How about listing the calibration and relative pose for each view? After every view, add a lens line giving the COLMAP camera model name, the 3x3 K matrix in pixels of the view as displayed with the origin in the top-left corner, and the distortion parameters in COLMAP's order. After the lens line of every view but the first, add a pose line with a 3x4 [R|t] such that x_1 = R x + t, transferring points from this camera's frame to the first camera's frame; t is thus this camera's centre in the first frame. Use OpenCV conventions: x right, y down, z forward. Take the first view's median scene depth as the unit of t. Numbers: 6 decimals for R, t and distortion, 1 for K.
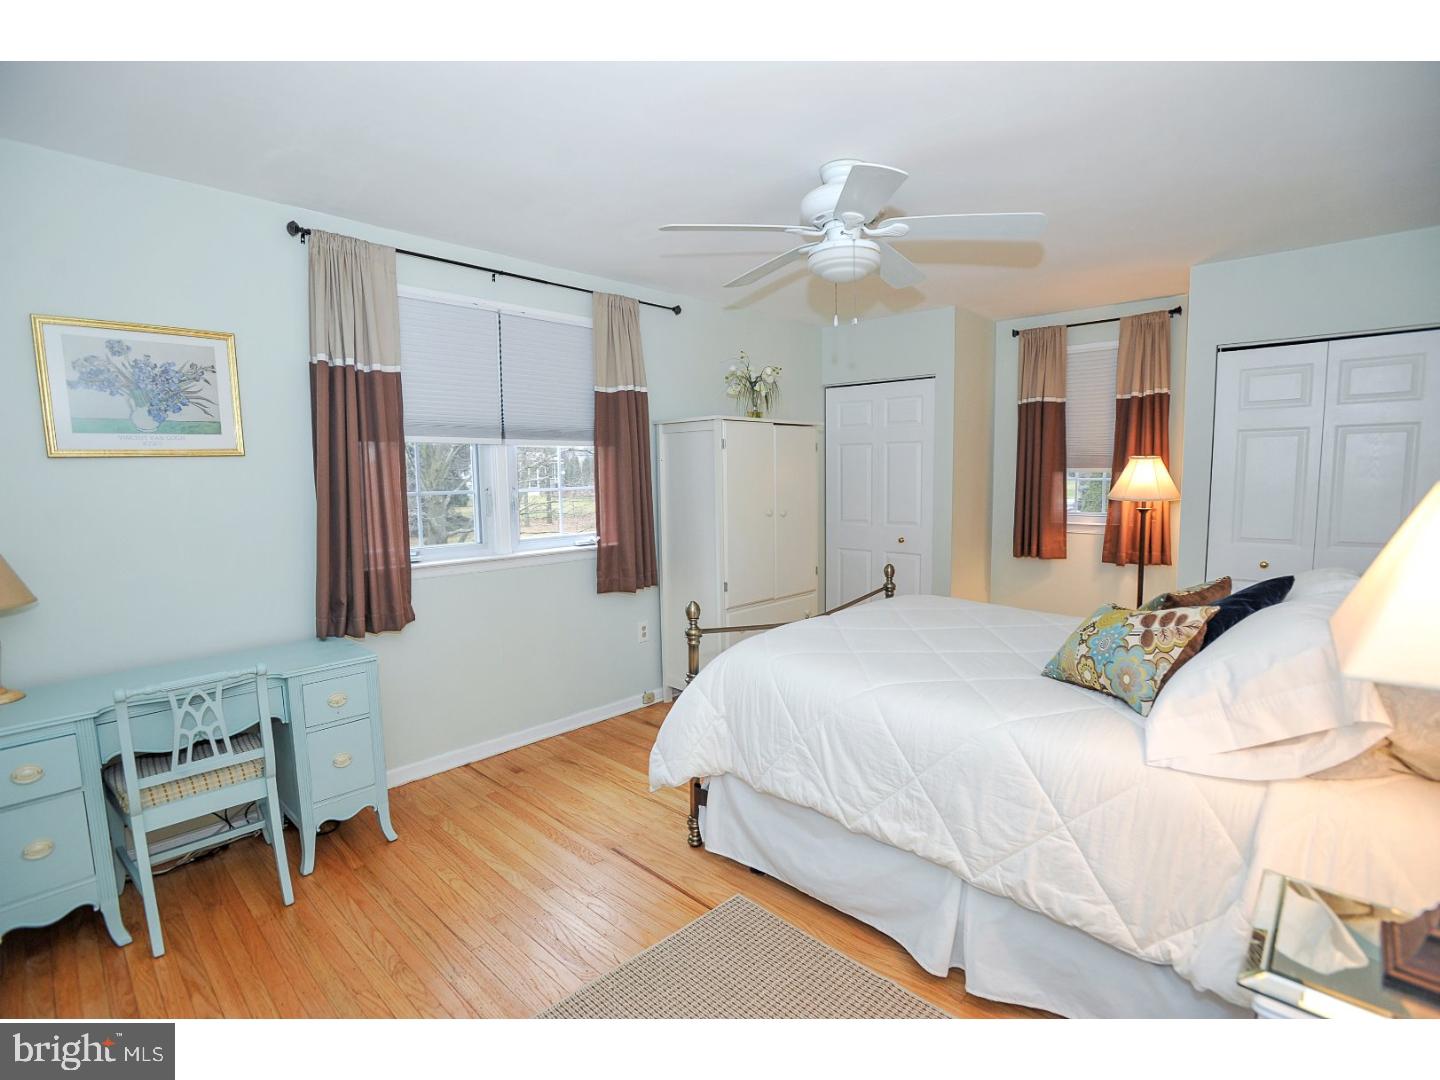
lens RADIAL K [[692.6, 0, 715.4], [0, 692.6, 541.9], [0, 0, 1]] dist [-0.069958, 0.032642]
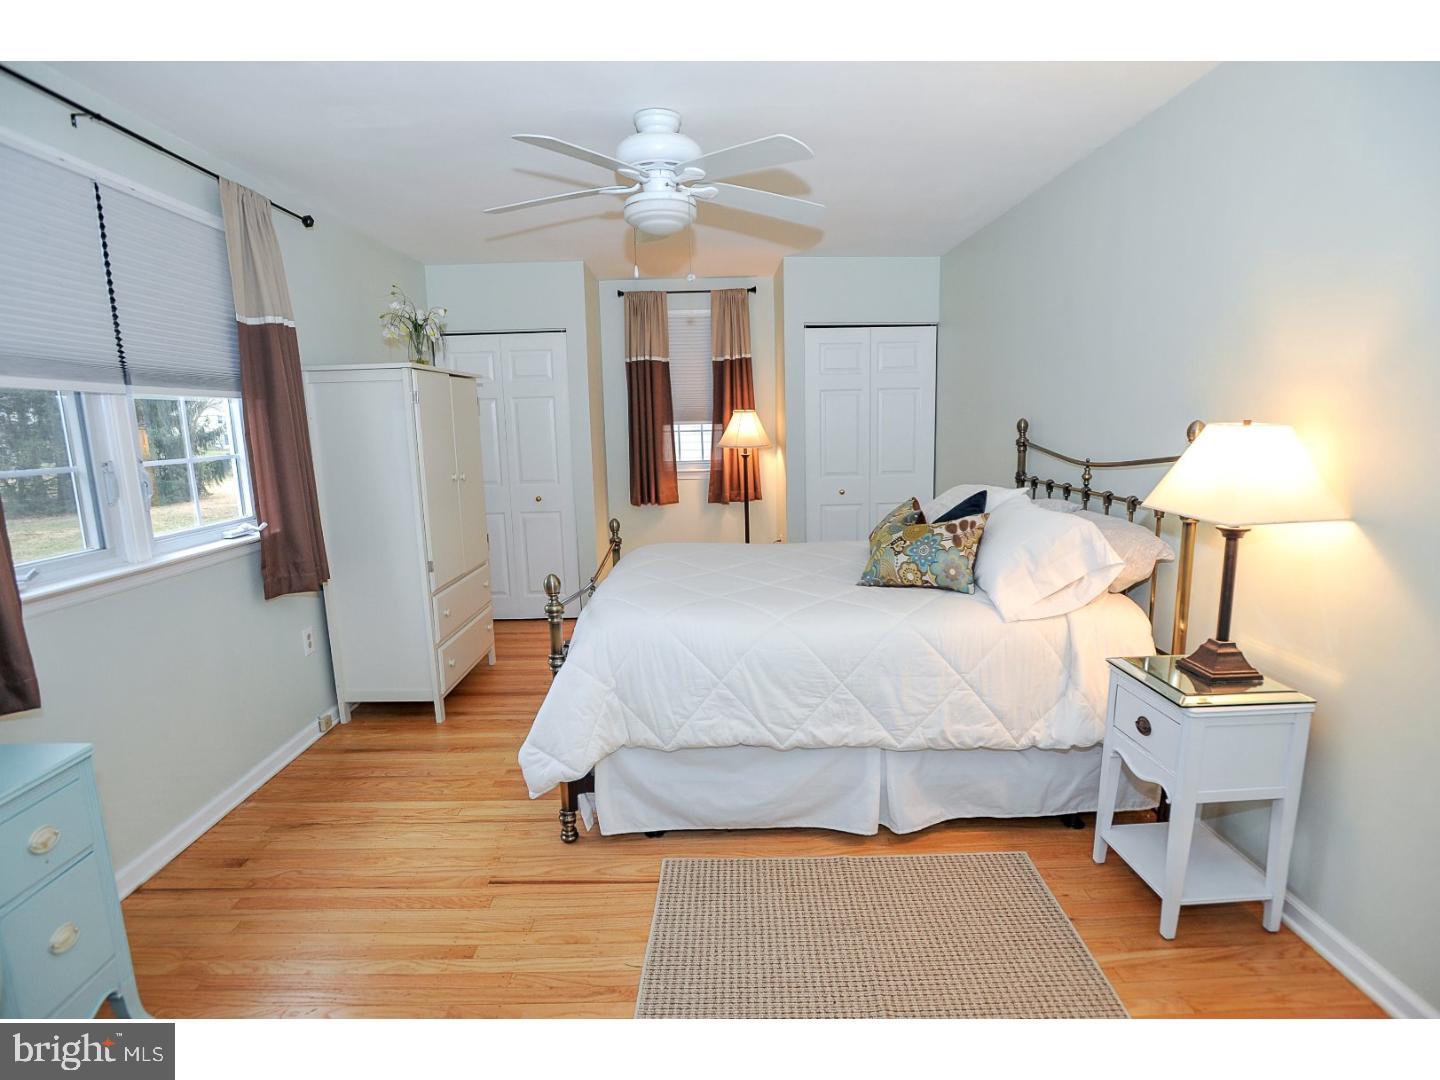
lens RADIAL K [[723.2, 0, 720.0], [0, 723.2, 540.0], [0, 0, 1]] dist [-0.073681, 0.034431]
pose [[0.716156, -0.119084, 0.687706, -0.366068], [0.083987, 0.992880, 0.084467, -0.012791], [-0.692869, -0.002733, 0.721059, 0.133069]]
